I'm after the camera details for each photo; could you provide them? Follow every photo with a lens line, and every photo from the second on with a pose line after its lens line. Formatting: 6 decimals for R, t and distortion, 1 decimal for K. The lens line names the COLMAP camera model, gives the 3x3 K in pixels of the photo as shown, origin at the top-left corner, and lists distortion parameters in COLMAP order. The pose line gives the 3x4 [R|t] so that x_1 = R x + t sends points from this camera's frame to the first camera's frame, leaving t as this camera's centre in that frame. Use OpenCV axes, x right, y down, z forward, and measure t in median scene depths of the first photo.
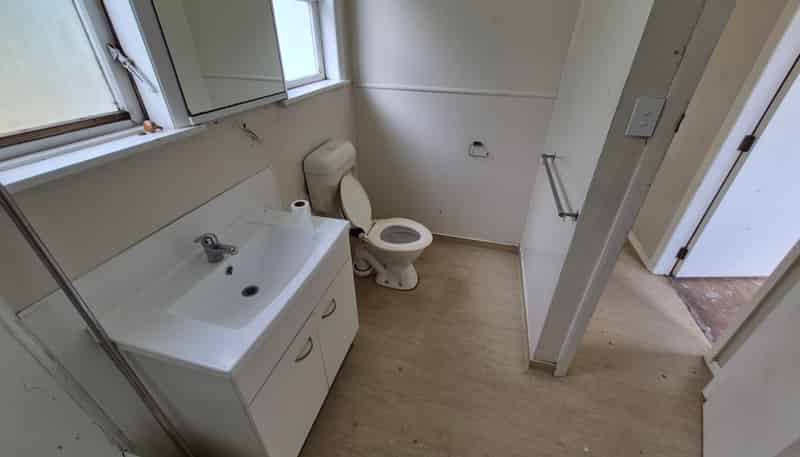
lens RADIAL K [[314.0, 0, 400.8], [0, 314.0, 221.5], [0, 0, 1]] dist [-0.000925, -0.000124]
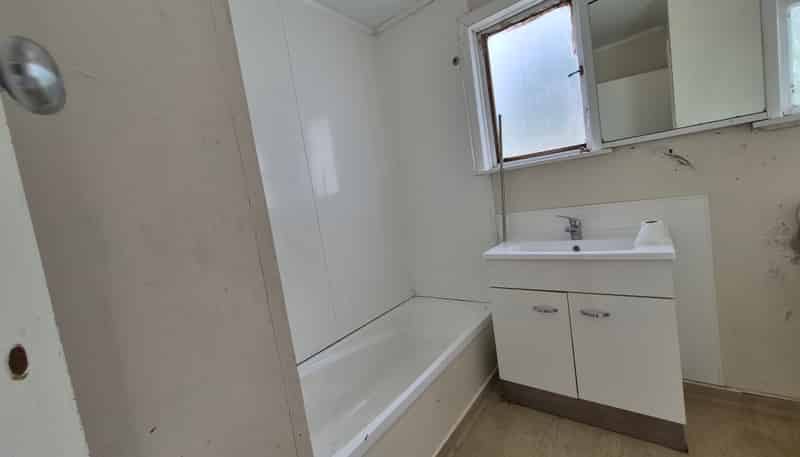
lens RADIAL K [[314.0, 0, 400.8], [0, 314.0, 221.5], [0, 0, 1]] dist [-0.000925, -0.000124]
pose [[-0.407529, 0.131262, -0.903709, 0.924727], [-0.333332, 0.899950, 0.281032, -0.077507], [0.850182, 0.415764, -0.323002, 0.660273]]
